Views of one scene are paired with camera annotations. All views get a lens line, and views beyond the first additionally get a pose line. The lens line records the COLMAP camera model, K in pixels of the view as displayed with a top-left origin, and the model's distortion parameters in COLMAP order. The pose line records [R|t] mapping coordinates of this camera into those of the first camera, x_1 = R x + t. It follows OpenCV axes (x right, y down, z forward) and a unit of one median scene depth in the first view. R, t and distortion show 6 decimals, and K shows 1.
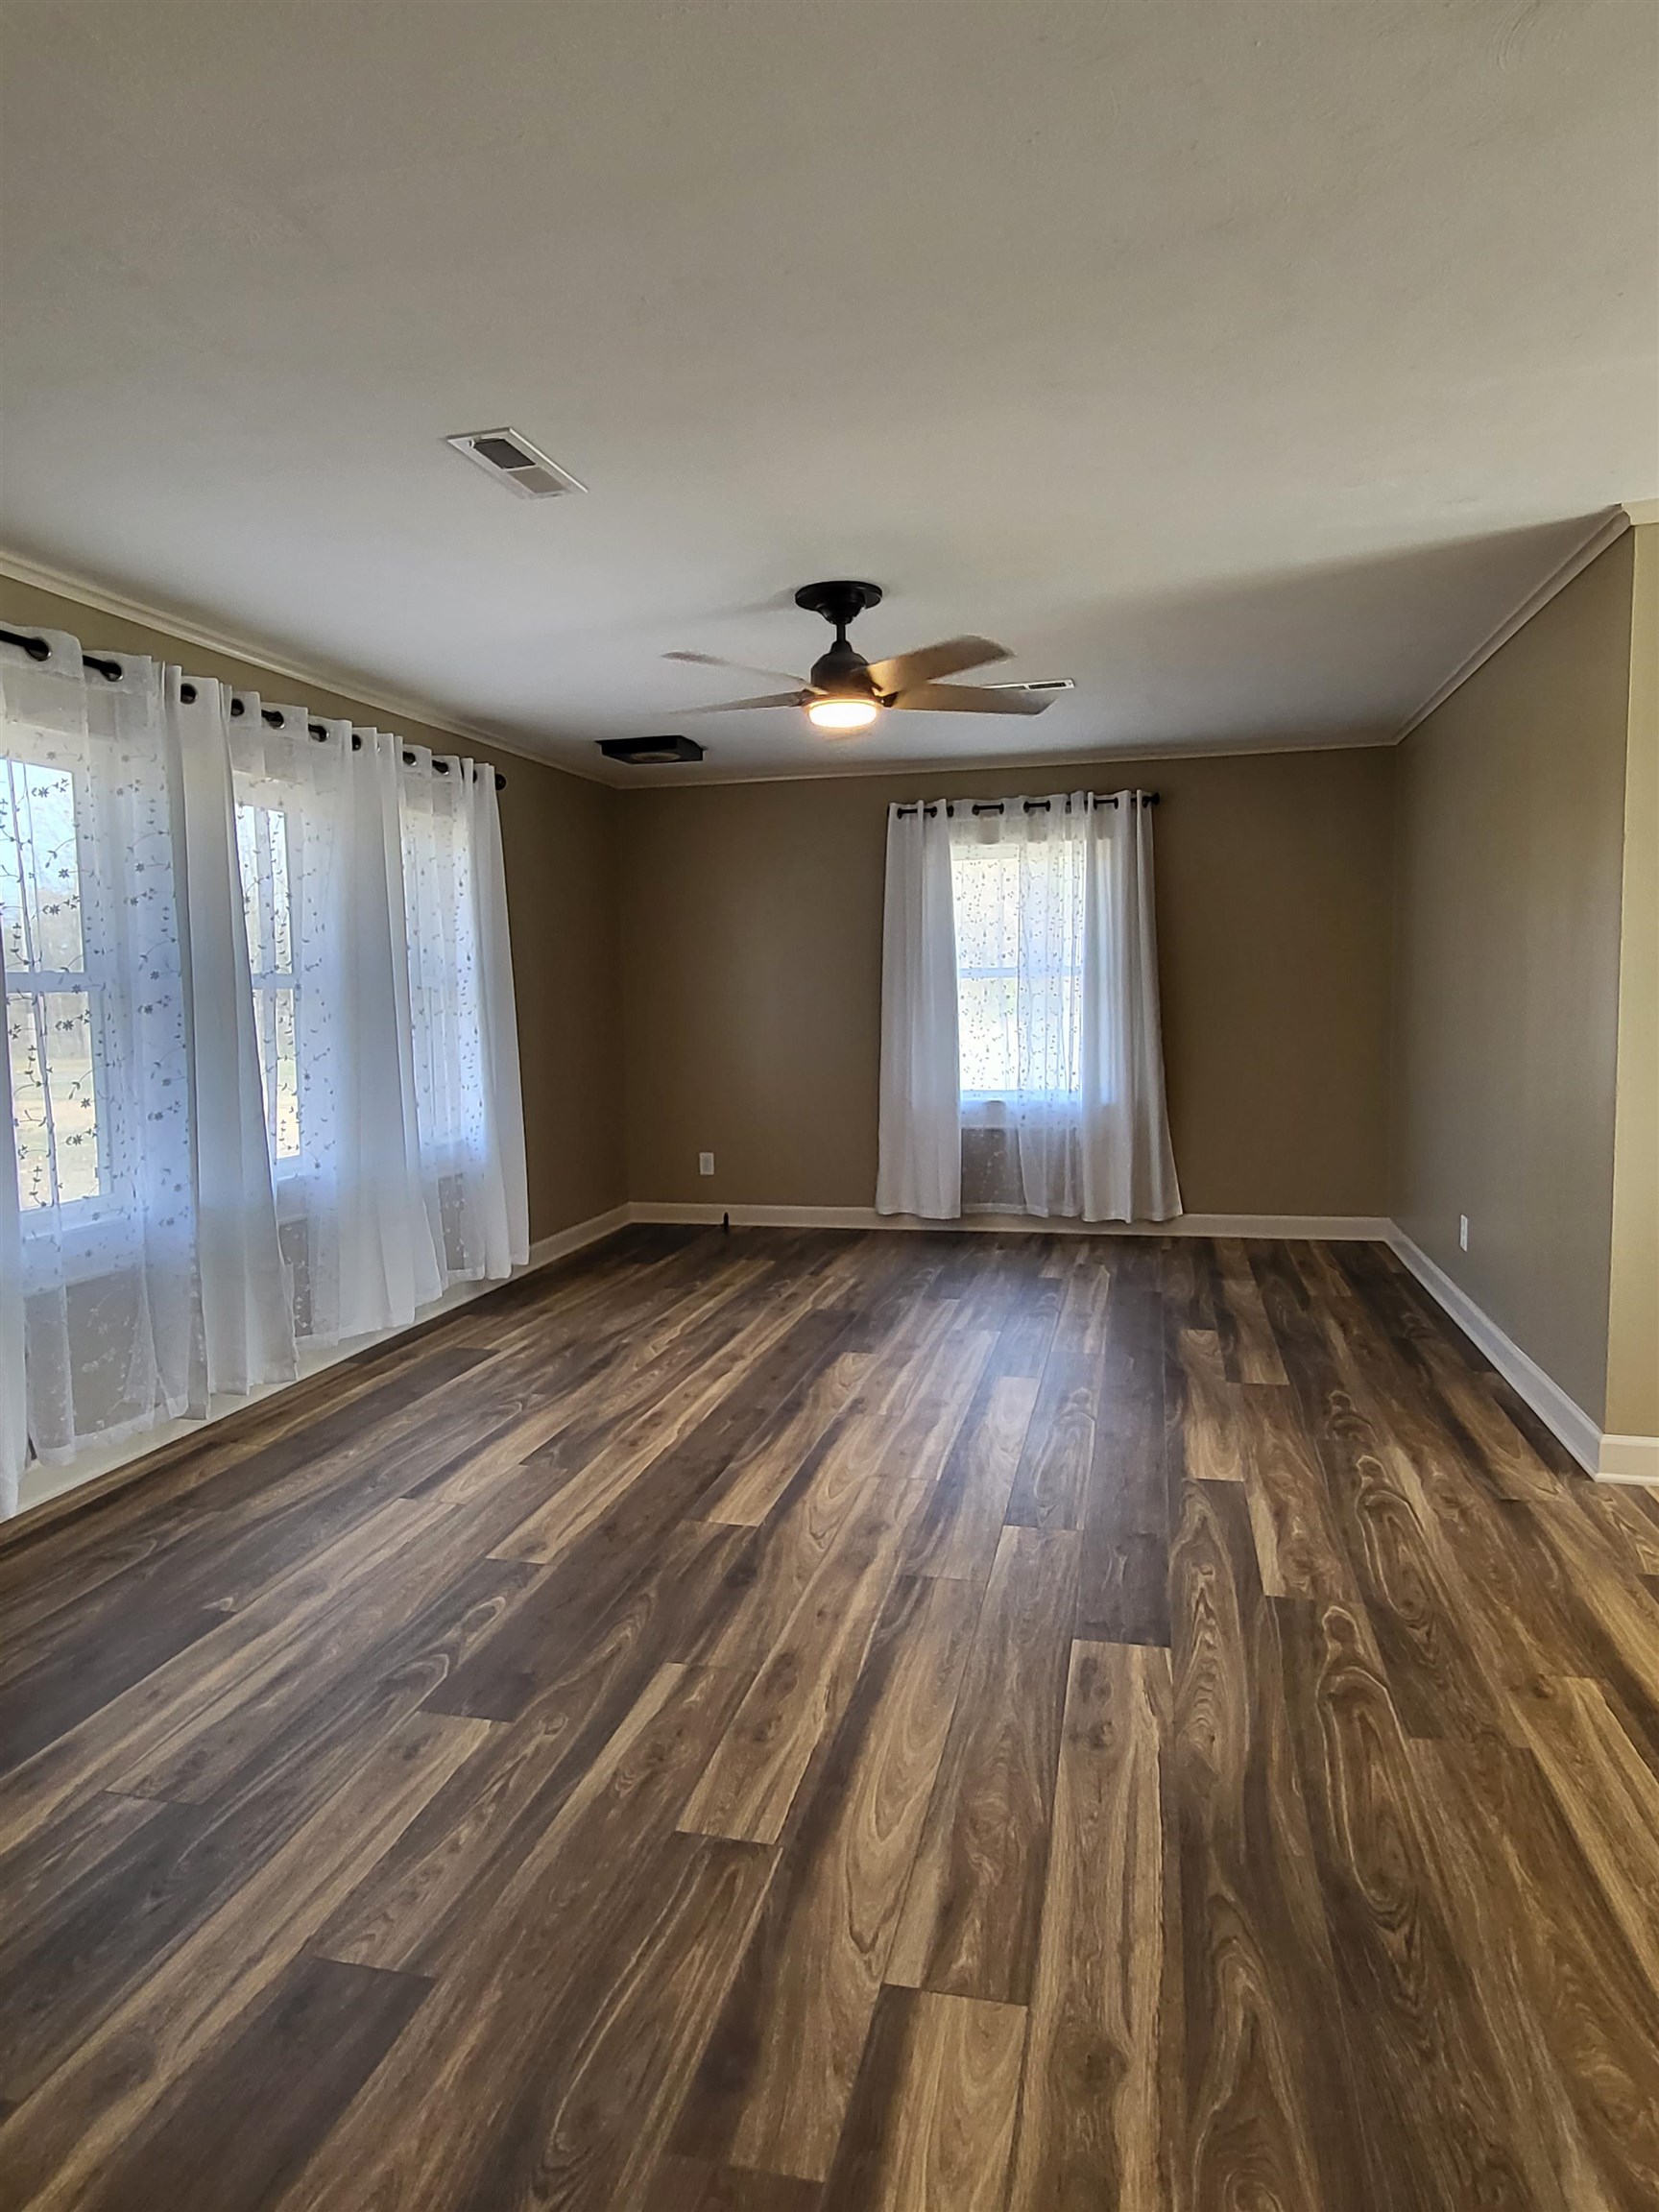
lens RADIAL K [[1328.9, 0, 813.2], [0, 1328.9, 1089.4], [0, 0, 1]] dist [-0.007833, 0.009091]
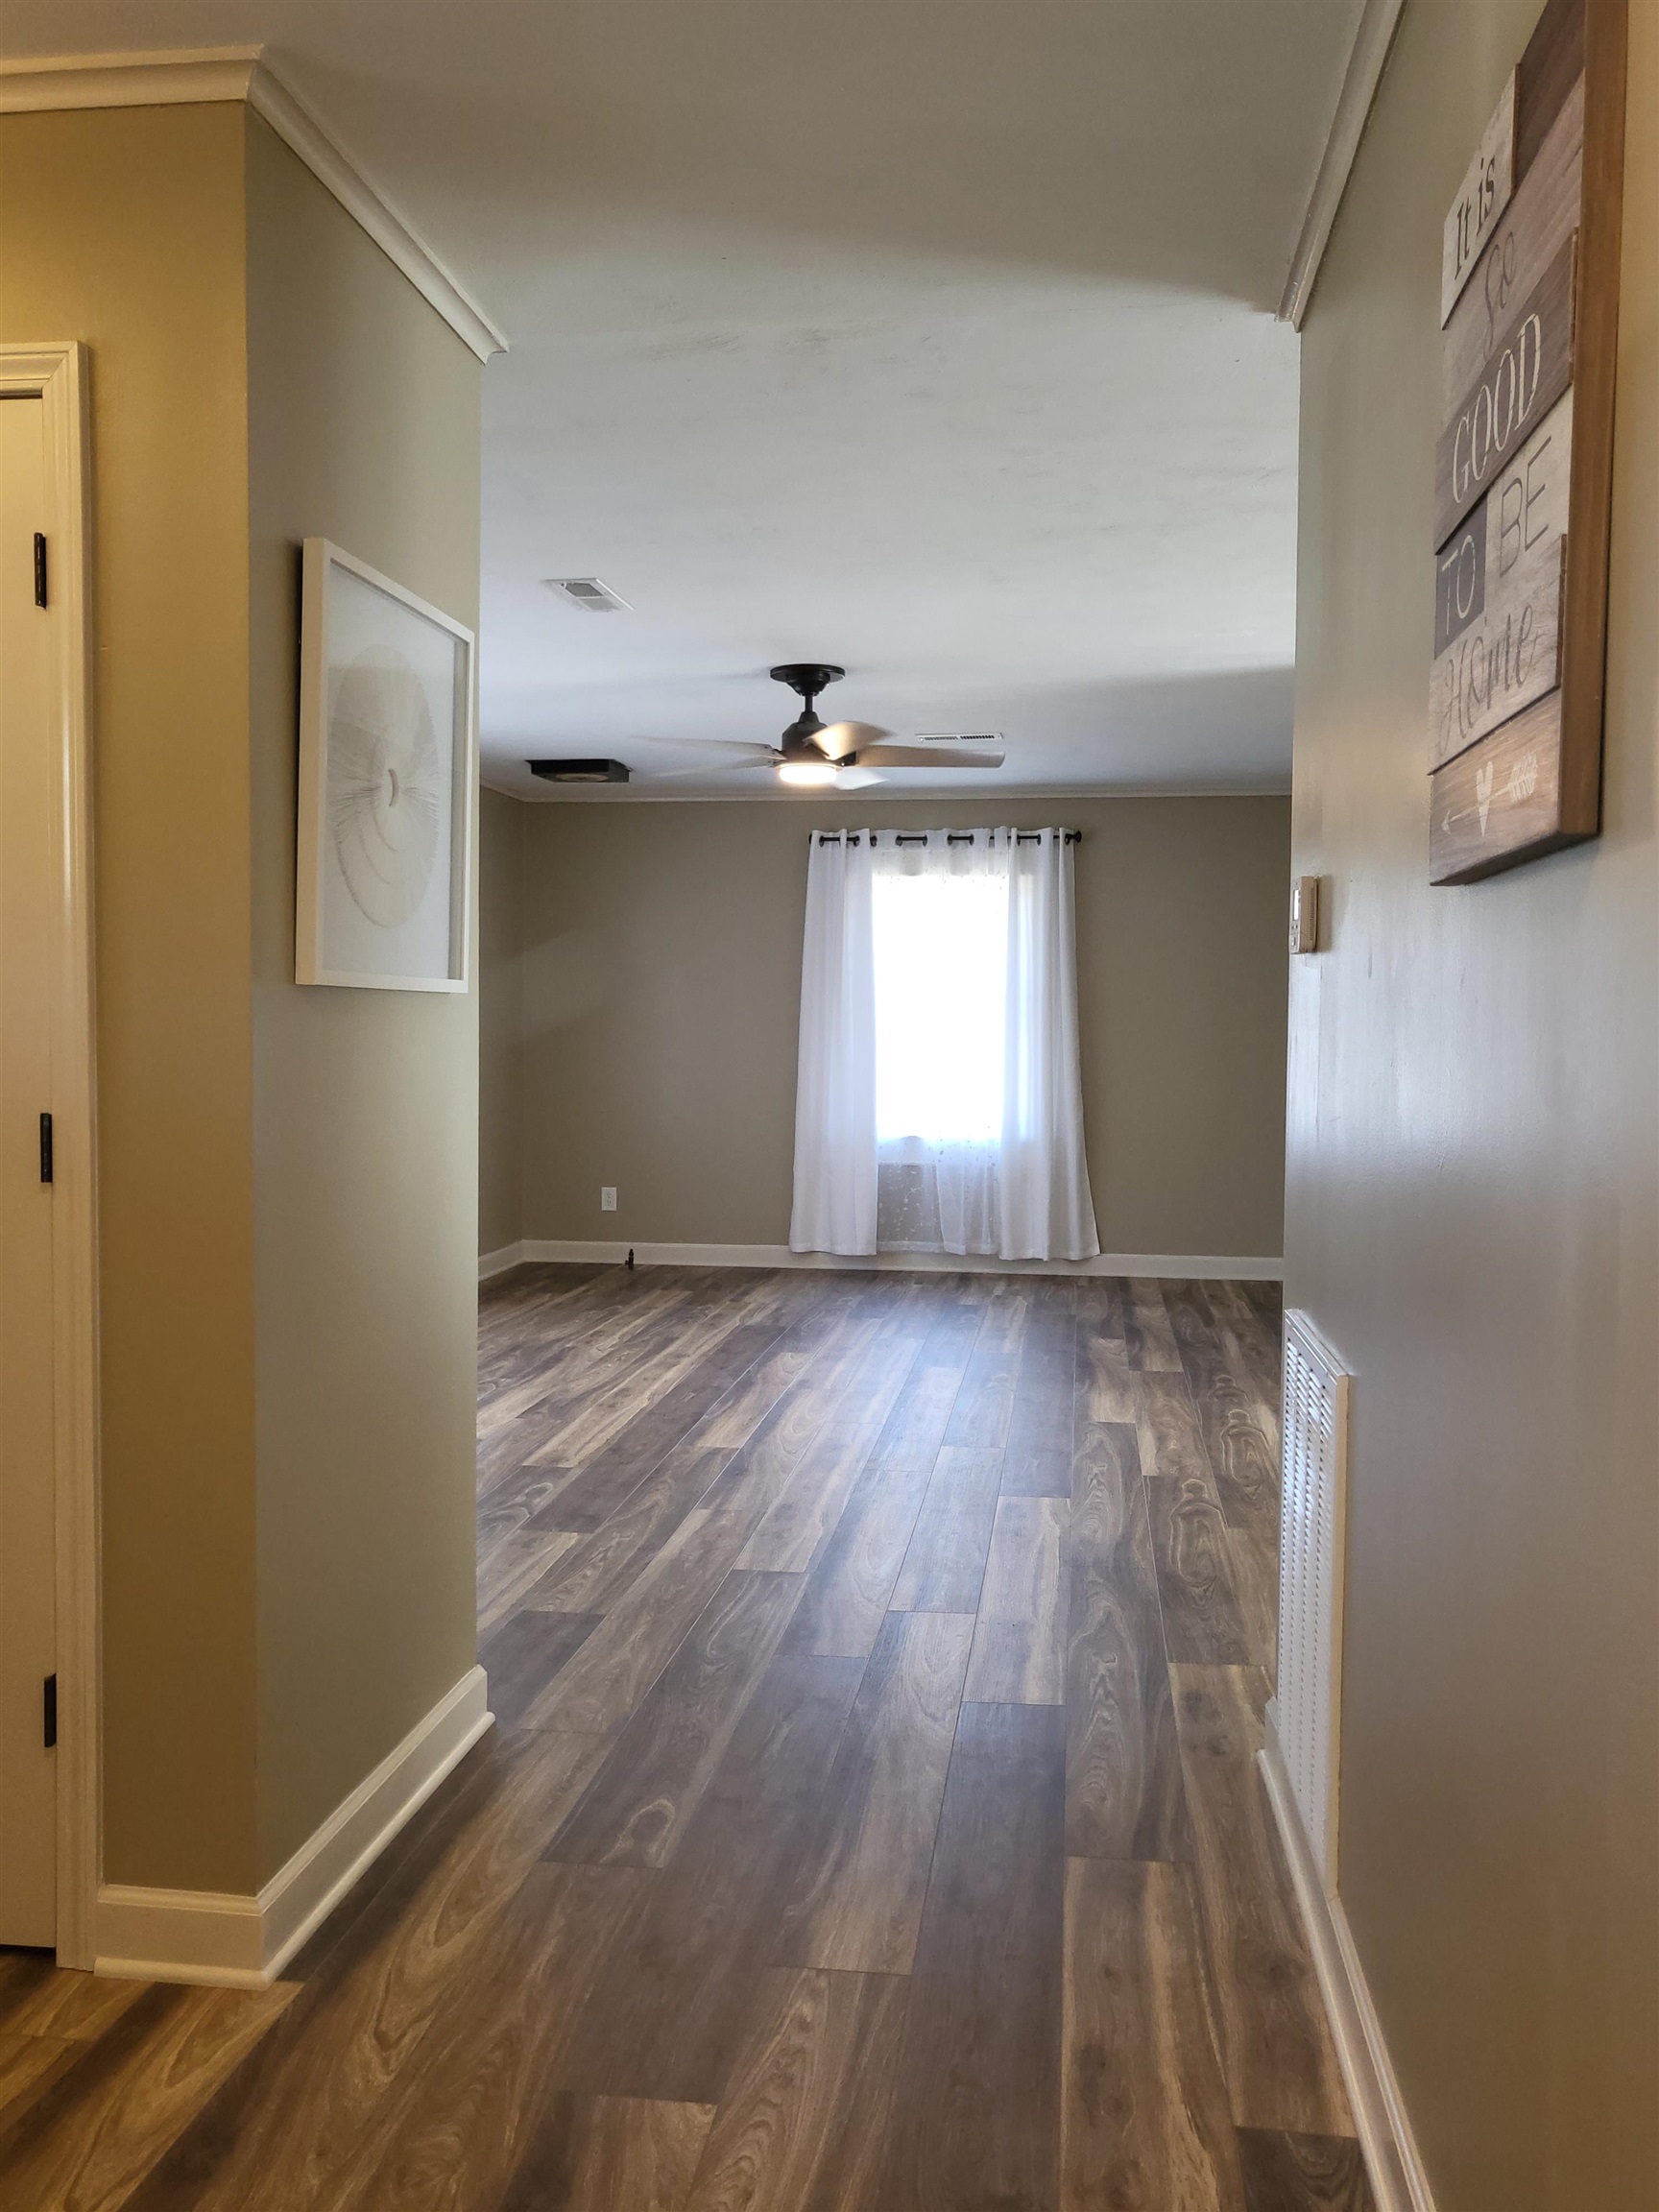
lens RADIAL K [[1779.0, 0, 823.2], [0, 1779.0, 1098.3], [0, 0, 1]] dist [-0.022508, 0.064247]
pose [[0.994244, 0.021350, 0.104990, -0.148682], [-0.017163, 0.999027, -0.040620, 0.078355], [-0.105755, 0.038585, 0.993643, -0.653030]]
